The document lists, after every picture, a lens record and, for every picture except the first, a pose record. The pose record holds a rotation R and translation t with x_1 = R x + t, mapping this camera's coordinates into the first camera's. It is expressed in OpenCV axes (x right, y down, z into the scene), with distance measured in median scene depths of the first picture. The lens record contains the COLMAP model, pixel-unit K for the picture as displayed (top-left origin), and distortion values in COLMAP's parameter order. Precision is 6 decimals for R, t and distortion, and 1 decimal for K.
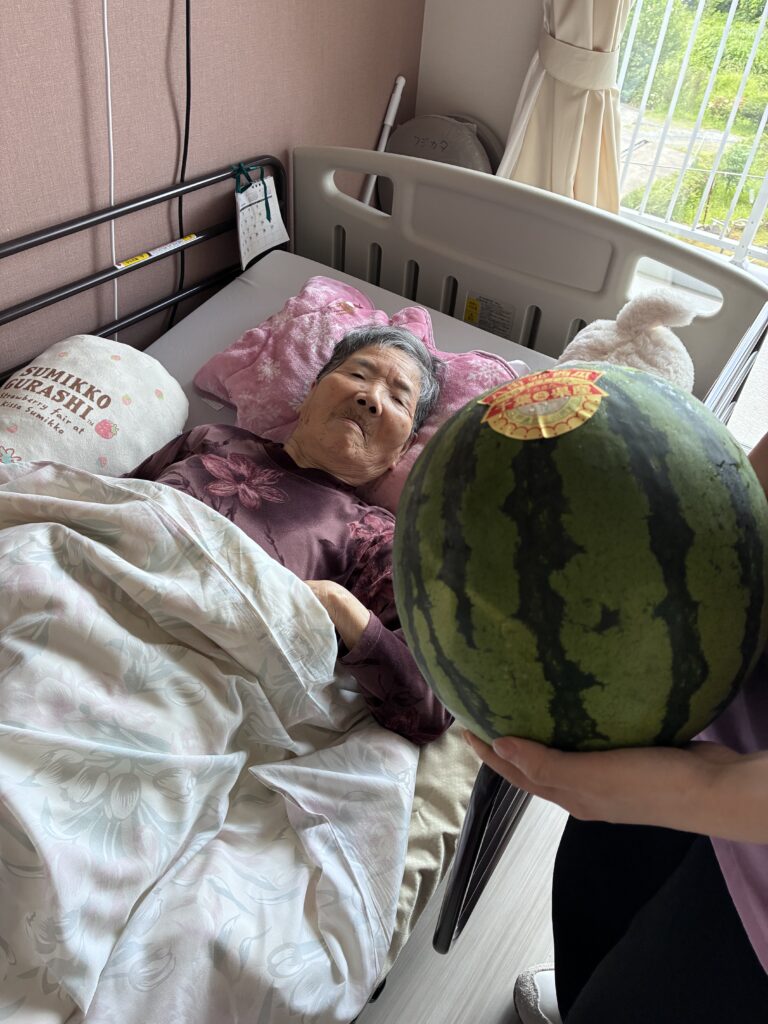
lens RADIAL K [[795.4, 0, 384.0], [0, 795.4, 512.0], [0, 0, 1]] dist [-0.002452, -0.000668]
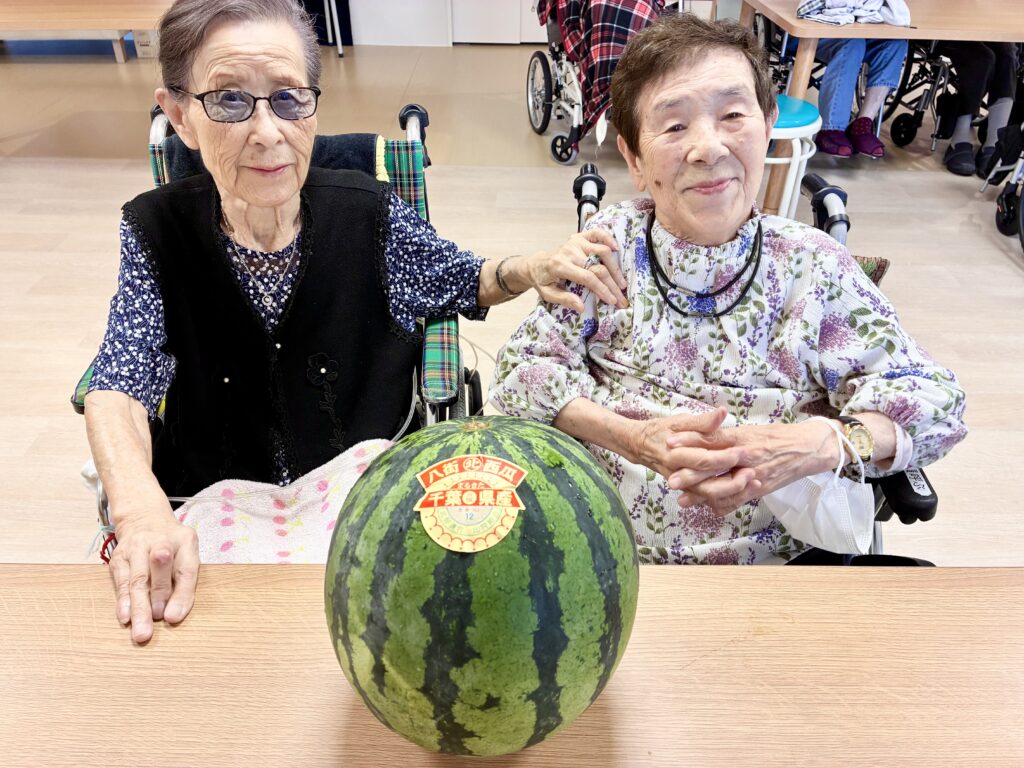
lens RADIAL K [[795.4, 0, 512.0], [0, 795.4, 384.0], [0, 0, 1]] dist [-0.002452, -0.000668]
pose [[0.967288, 0.096928, 0.234435, -0.030241], [-0.159865, 0.950444, 0.266646, -0.670535], [-0.196972, -0.295401, 0.934848, -0.037505]]
